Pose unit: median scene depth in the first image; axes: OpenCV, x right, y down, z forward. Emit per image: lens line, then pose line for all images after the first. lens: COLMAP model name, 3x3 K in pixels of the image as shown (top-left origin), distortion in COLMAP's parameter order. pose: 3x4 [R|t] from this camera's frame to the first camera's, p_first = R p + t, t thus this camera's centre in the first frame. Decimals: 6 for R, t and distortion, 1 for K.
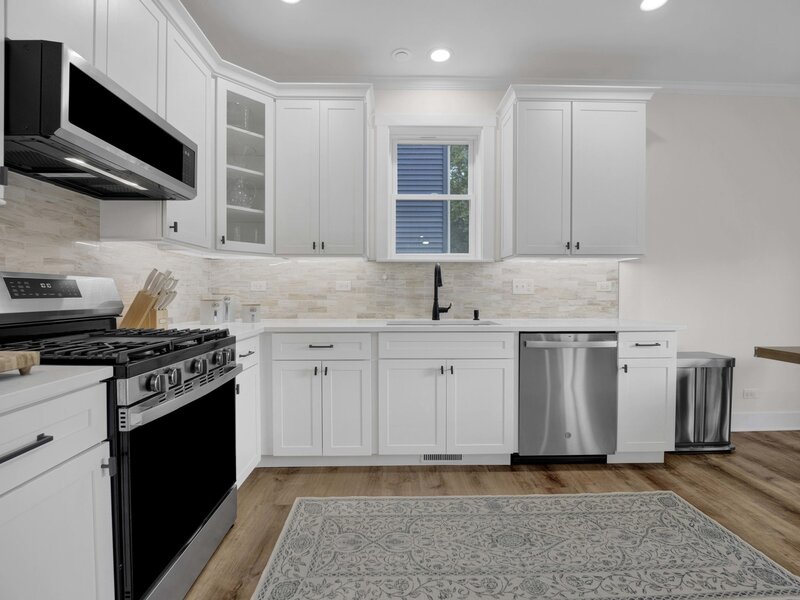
lens RADIAL K [[376.0, 0, 405.1], [0, 376.0, 298.1], [0, 0, 1]] dist [-0.026231, 0.000531]
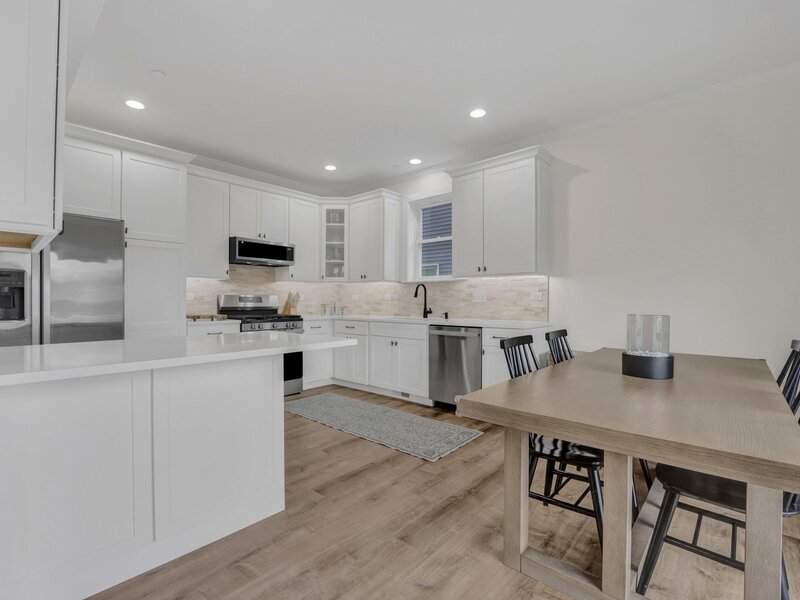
lens RADIAL K [[376.0, 0, 405.1], [0, 376.0, 298.1], [0, 0, 1]] dist [-0.026231, 0.000531]
pose [[0.743730, -0.004925, -0.668462, 1.390805], [-0.010068, 0.999777, -0.018566, 0.004590], [0.668404, 0.020538, 0.743515, -0.337709]]
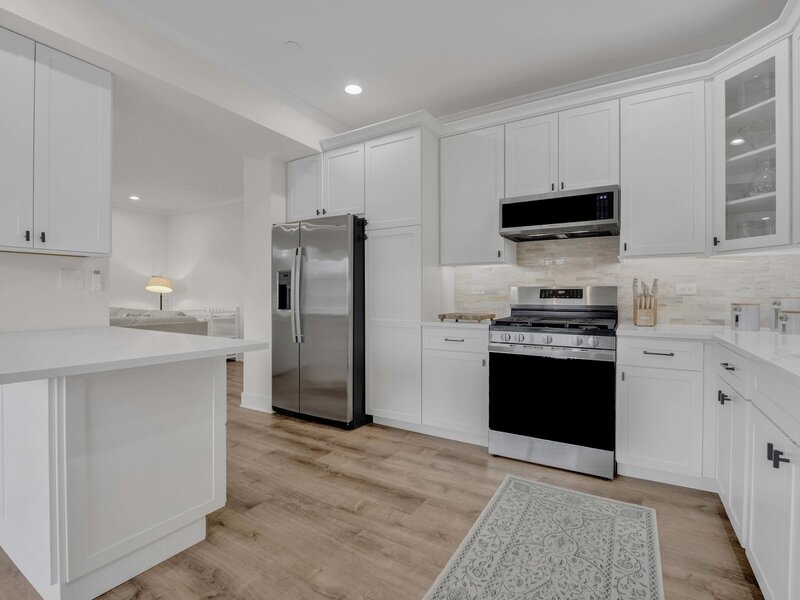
lens RADIAL K [[376.0, 0, 405.1], [0, 376.0, 298.1], [0, 0, 1]] dist [-0.026231, 0.000531]
pose [[-0.528585, 0.007565, -0.848846, 0.762626], [-0.011855, 0.999797, 0.016292, -0.016041], [0.848797, 0.018675, -0.528388, 0.842778]]
